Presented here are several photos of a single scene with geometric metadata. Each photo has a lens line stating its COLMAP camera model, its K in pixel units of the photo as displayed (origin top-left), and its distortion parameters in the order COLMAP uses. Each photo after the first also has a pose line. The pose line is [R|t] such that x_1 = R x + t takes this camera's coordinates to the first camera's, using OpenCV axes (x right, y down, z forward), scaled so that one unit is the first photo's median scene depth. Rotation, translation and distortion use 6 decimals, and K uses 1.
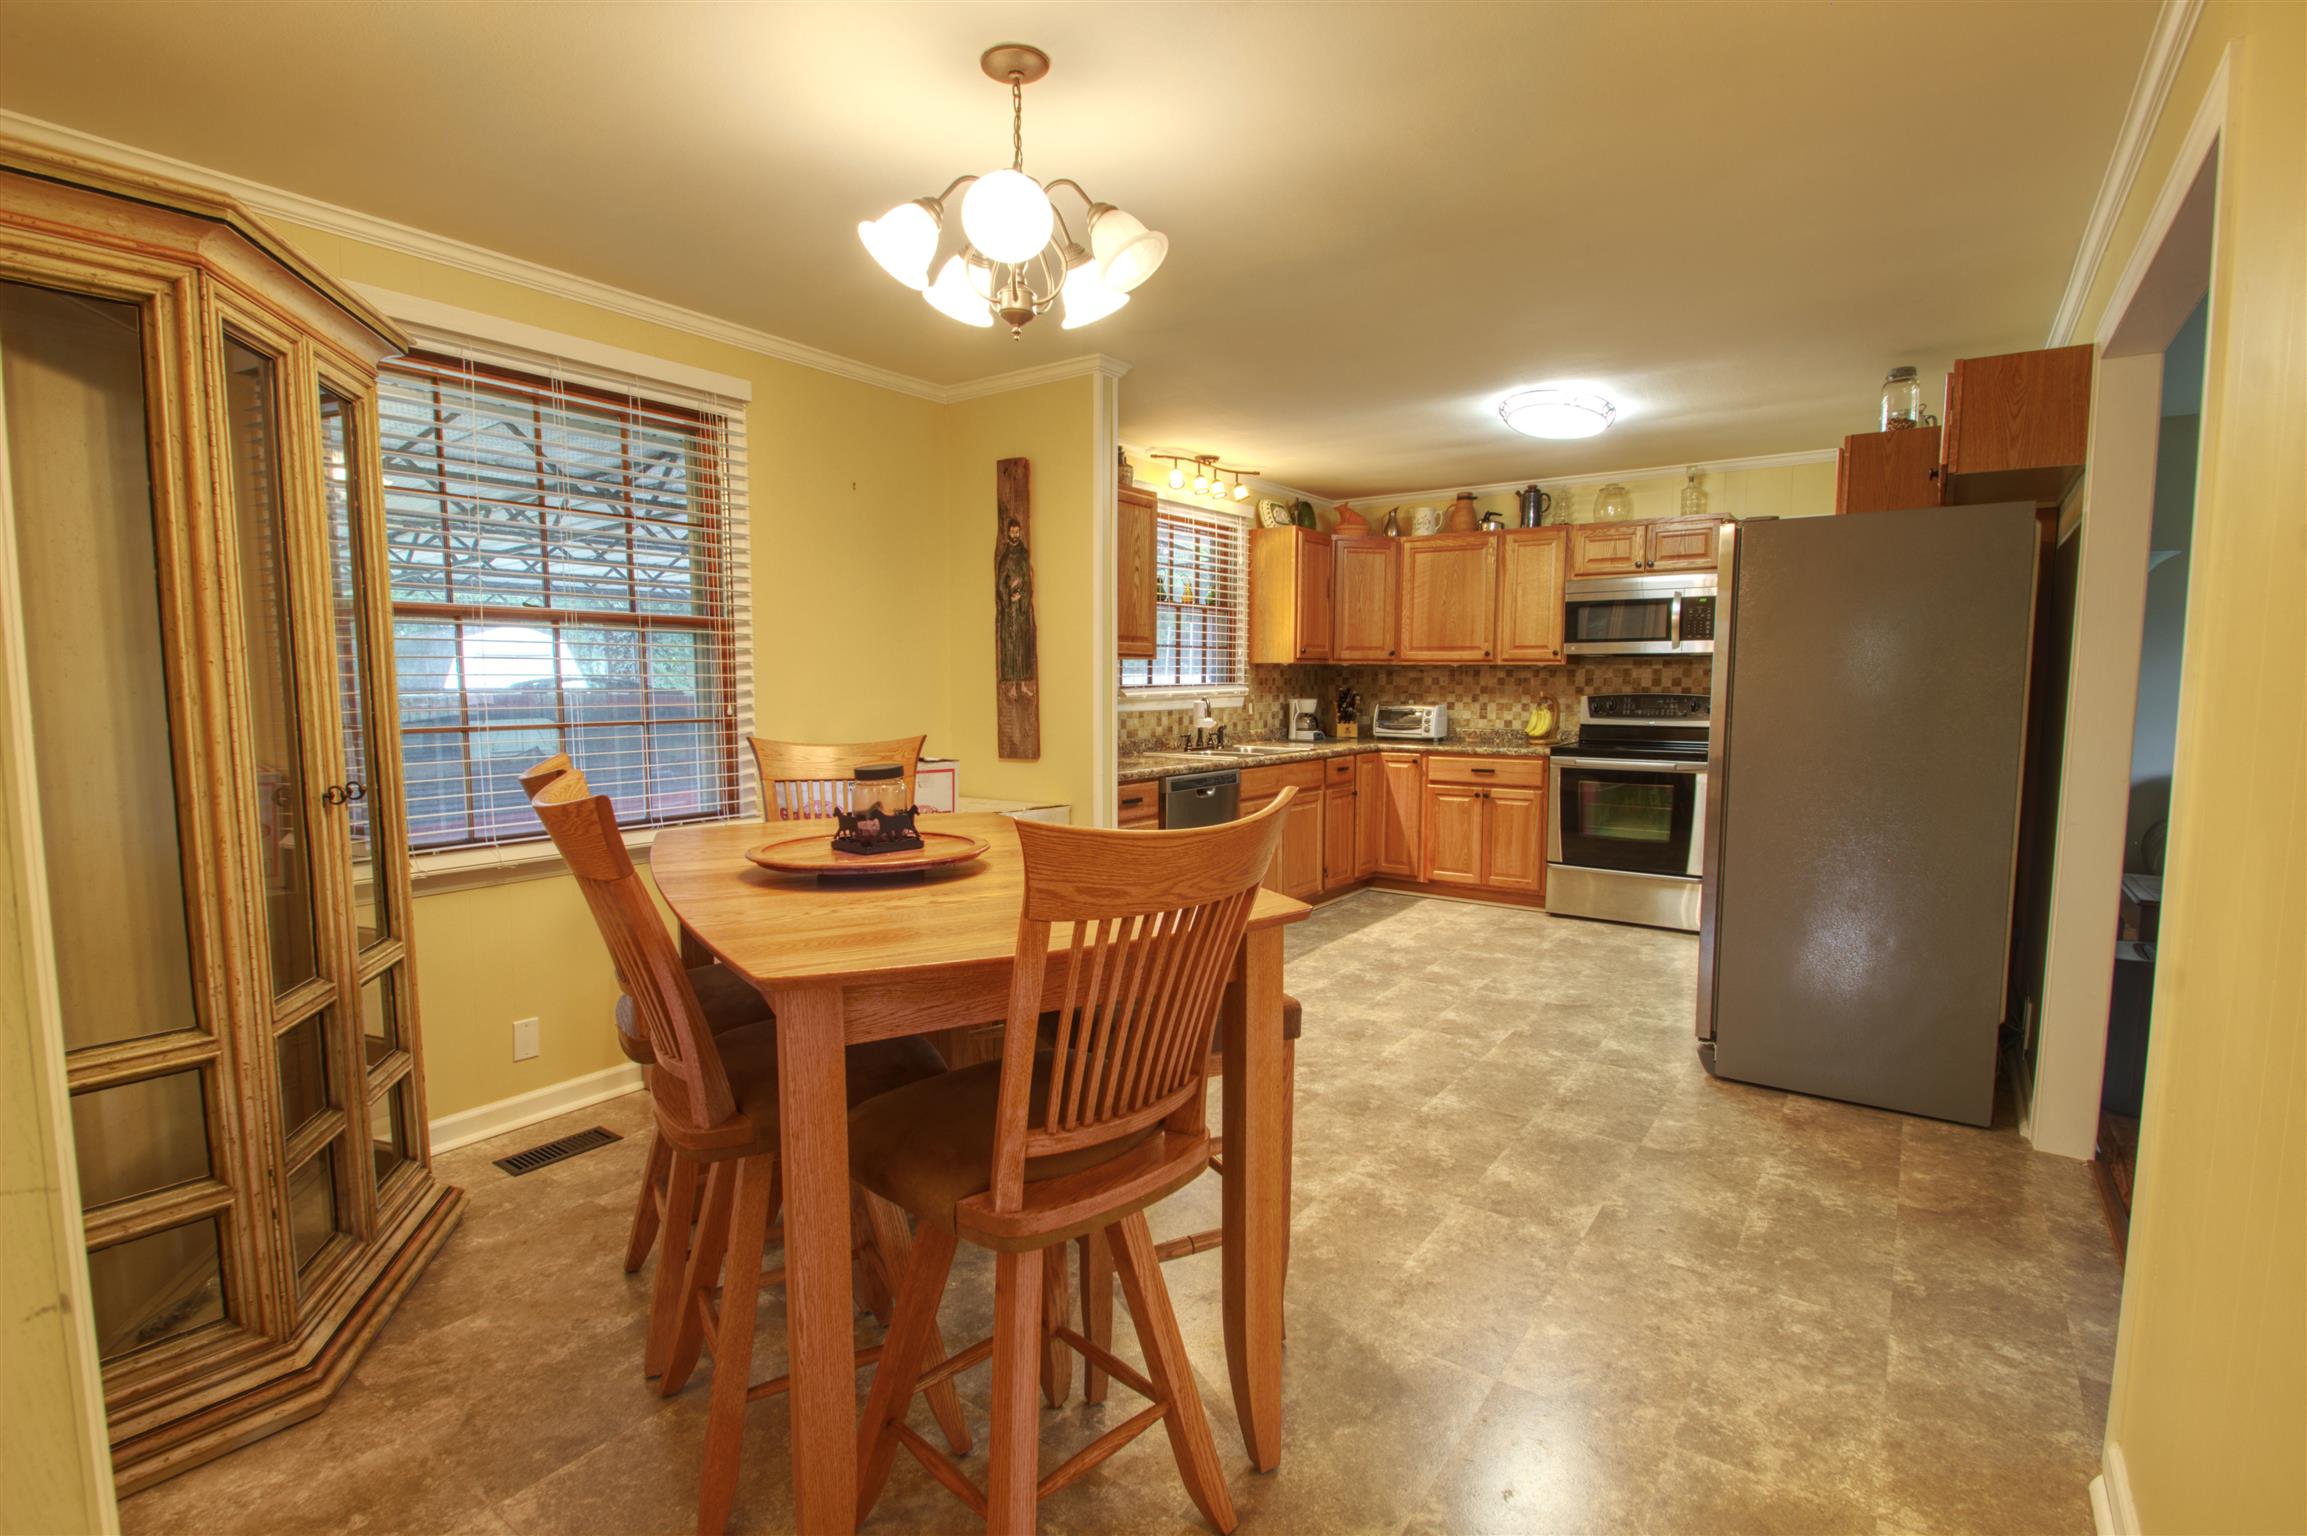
lens RADIAL K [[1079.6, 0, 1144.1], [0, 1079.6, 775.8], [0, 0, 1]] dist [0.011528, -0.011879]
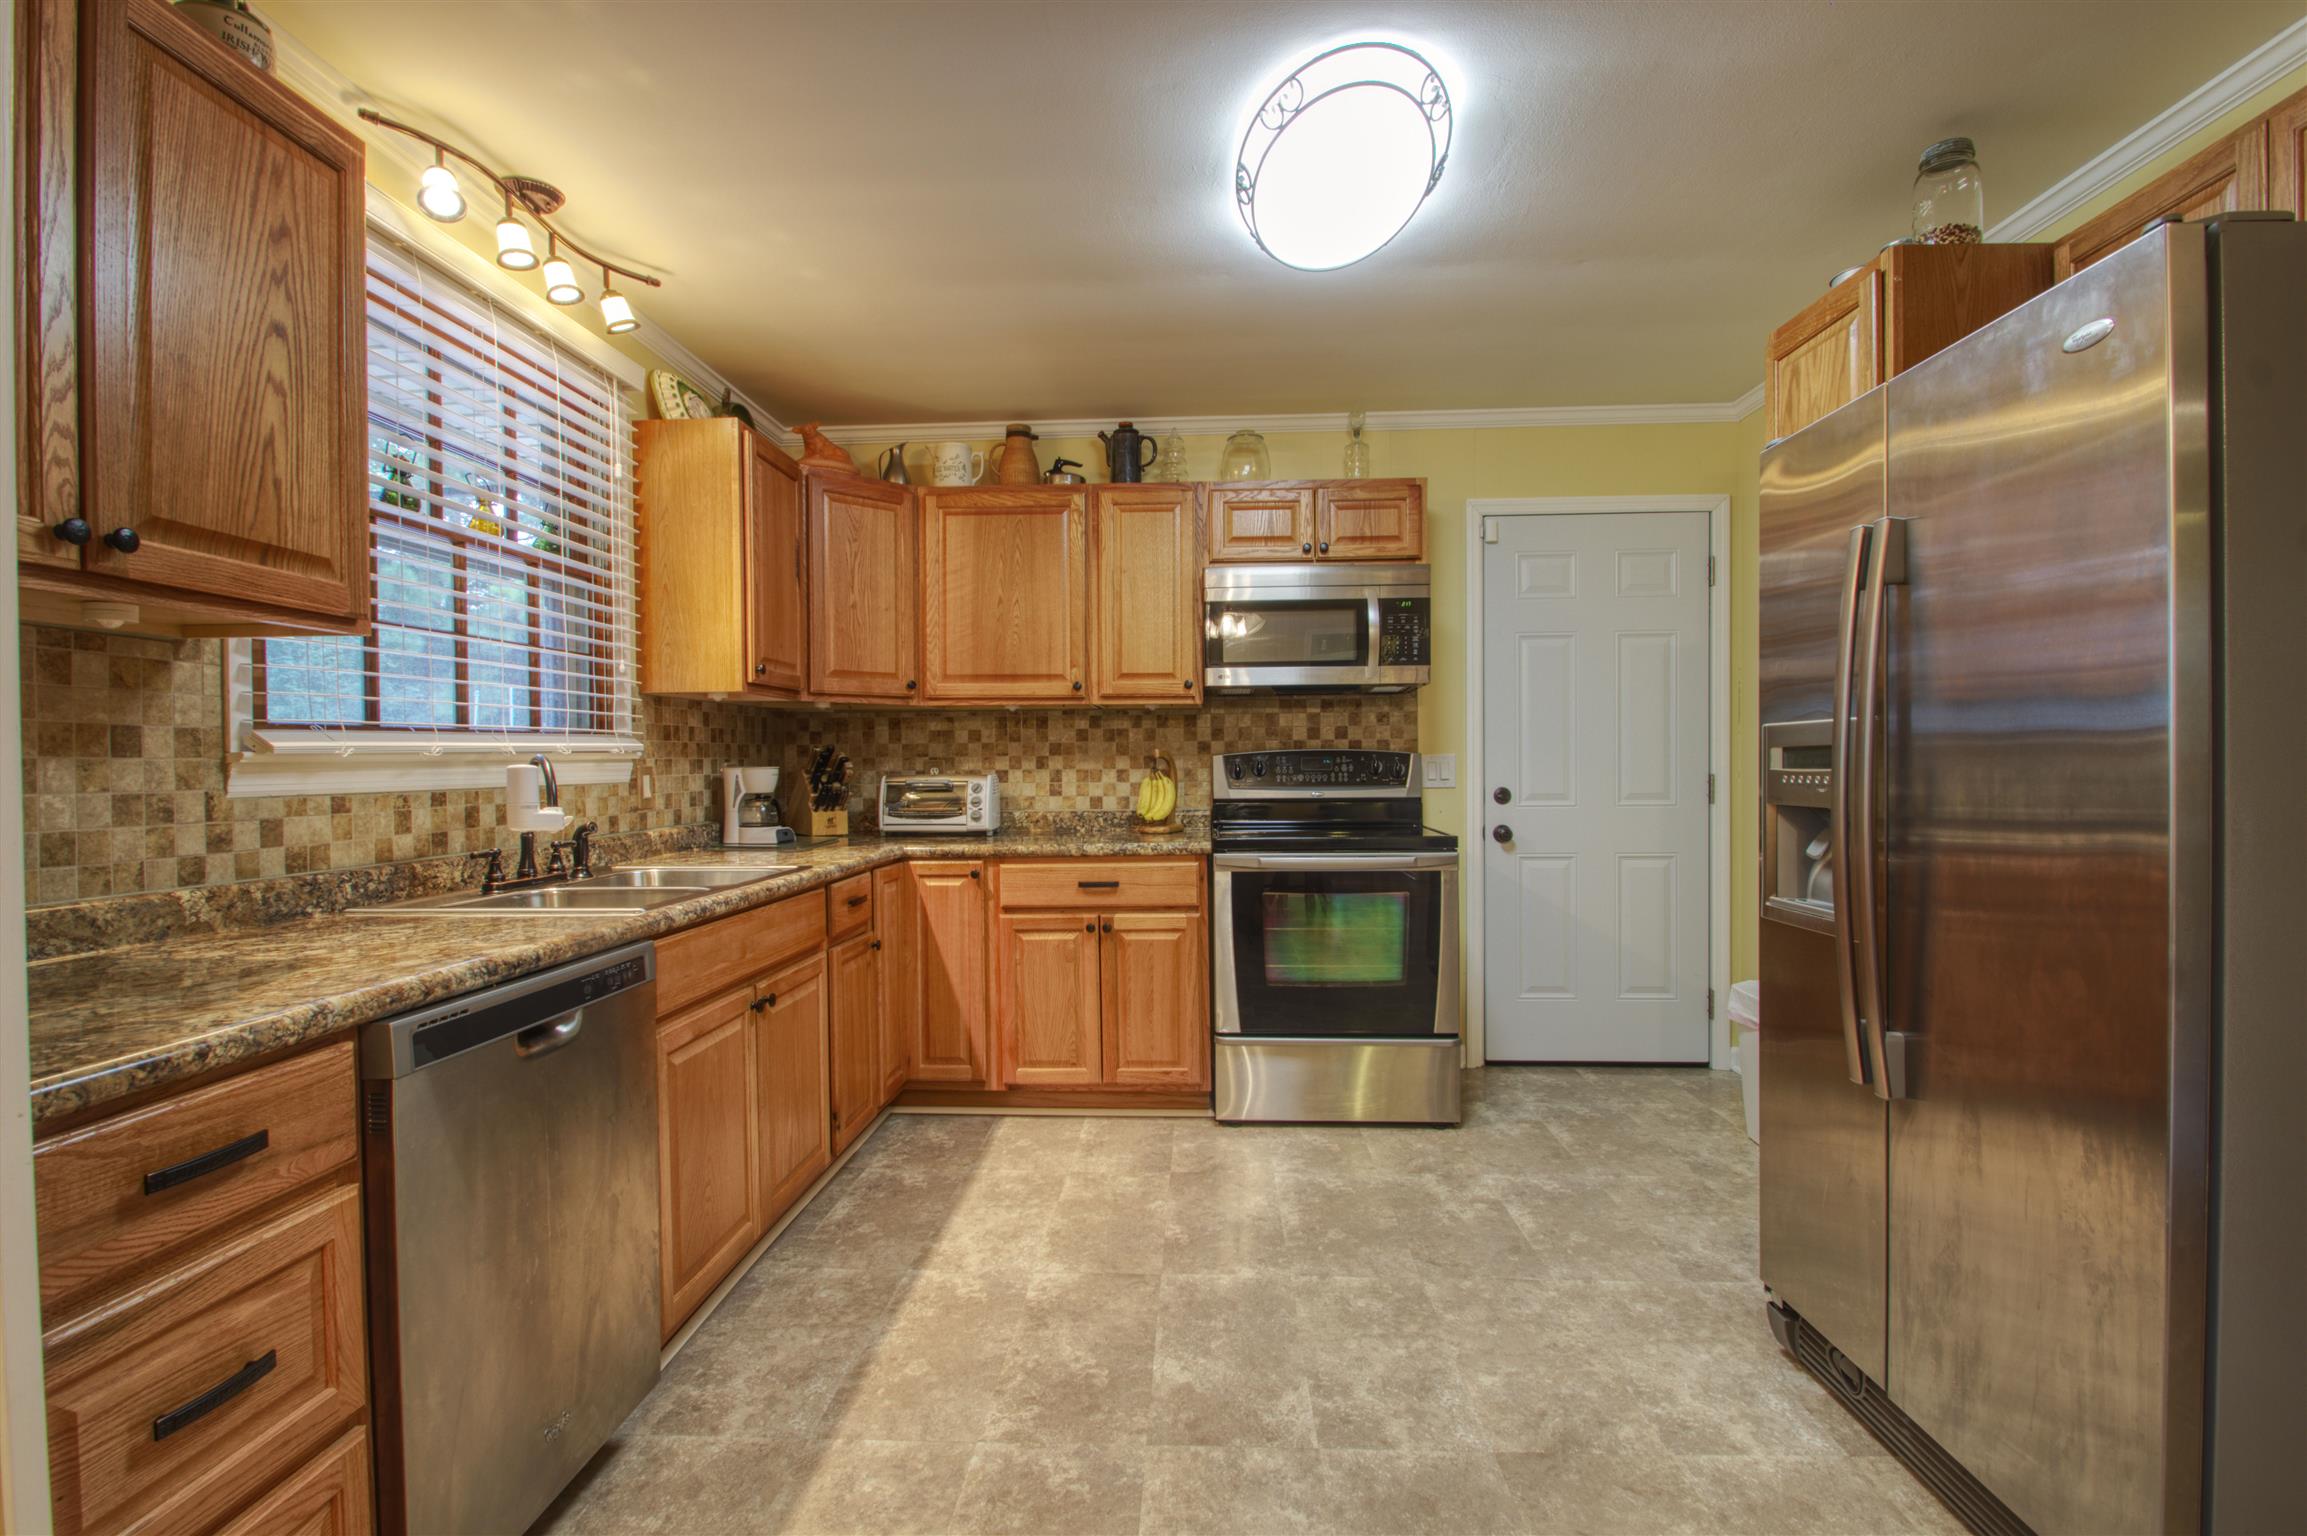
lens RADIAL K [[1079.6, 0, 1152.3], [0, 1079.6, 779.0], [0, 0, 1]] dist [0.011528, -0.011879]
pose [[0.838334, -0.017662, 0.544871, 0.025890], [0.059465, 0.996474, -0.059190, -0.024526], [-0.541905, 0.082022, 0.836428, 0.495878]]
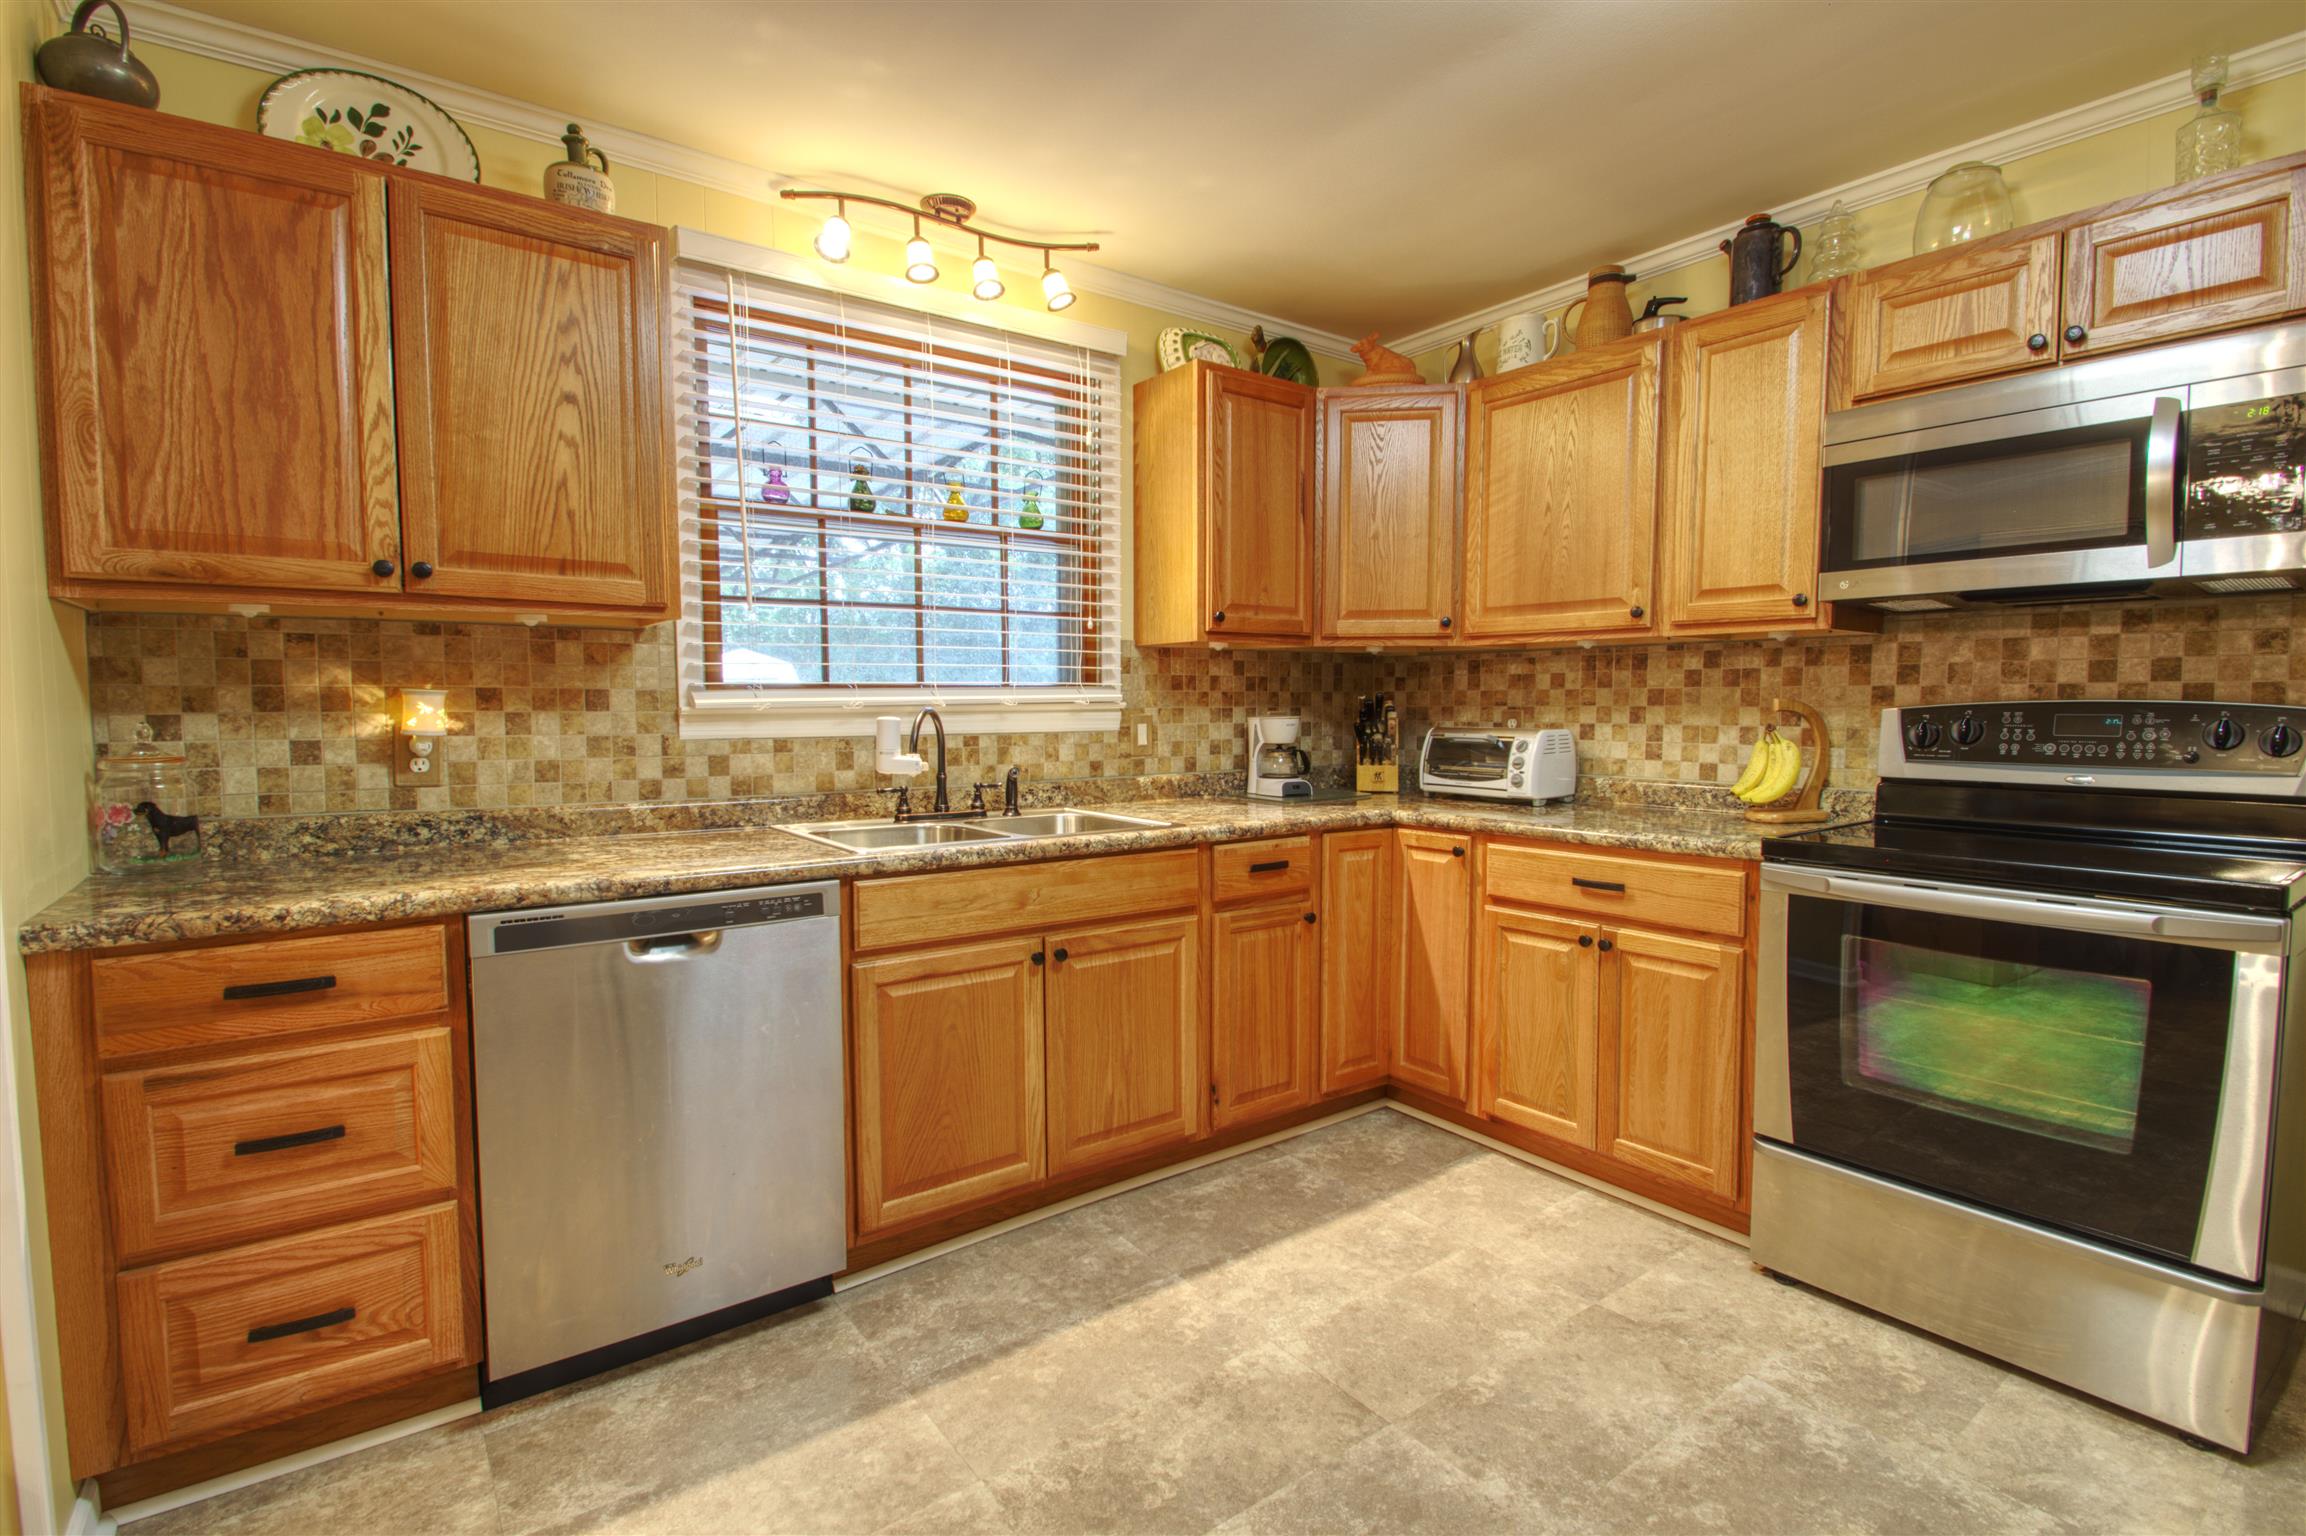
lens RADIAL K [[1079.2, 0, 1145.4], [0, 1079.2, 777.3], [0, 0, 1]] dist [0.011528, -0.011879]
pose [[0.953623, 0.017760, -0.300478, 0.268223], [-0.024612, 0.999516, -0.019033, -0.033794], [0.299995, 0.025546, 0.953599, 0.539050]]
